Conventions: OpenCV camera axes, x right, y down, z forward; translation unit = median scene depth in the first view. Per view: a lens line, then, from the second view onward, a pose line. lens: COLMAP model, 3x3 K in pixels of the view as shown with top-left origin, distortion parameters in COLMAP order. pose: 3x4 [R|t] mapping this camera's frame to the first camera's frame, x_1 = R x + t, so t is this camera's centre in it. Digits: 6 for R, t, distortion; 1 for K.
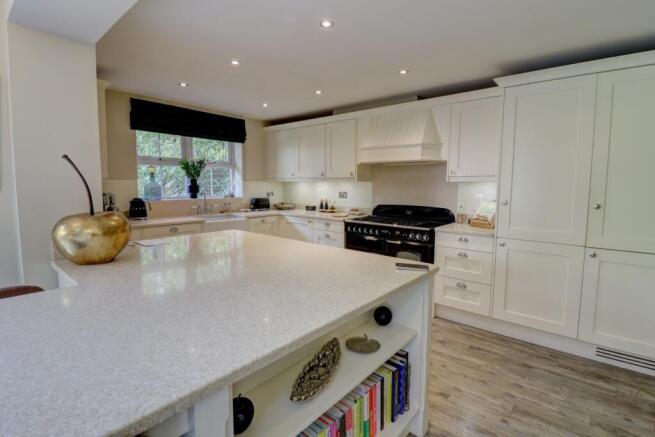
lens RADIAL K [[311.9, 0, 336.6], [0, 311.9, 211.7], [0, 0, 1]] dist [-0.000208, -0.000224]
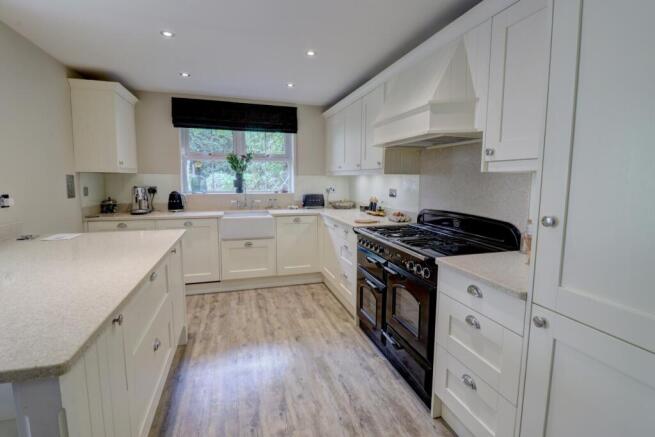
lens RADIAL K [[311.9, 0, 336.6], [0, 311.9, 211.7], [0, 0, 1]] dist [-0.000208, -0.000224]
pose [[0.841299, 0.055426, -0.537721, 0.337145], [-0.048500, 0.998457, 0.027035, -0.025157], [0.538390, 0.003335, 0.842689, 0.334903]]
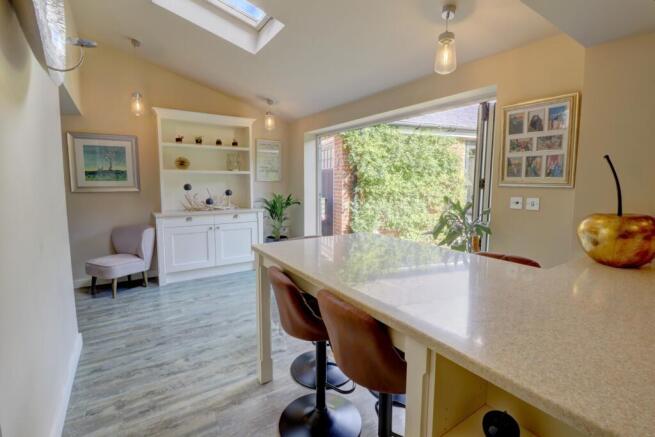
lens RADIAL K [[311.9, 0, 336.6], [0, 311.9, 211.7], [0, 0, 1]] dist [-0.000208, -0.000224]
pose [[-0.272524, 0.084677, -0.958415, 0.125004], [-0.089381, 0.989584, 0.112846, -0.010854], [0.957988, 0.116417, -0.262117, 0.131826]]
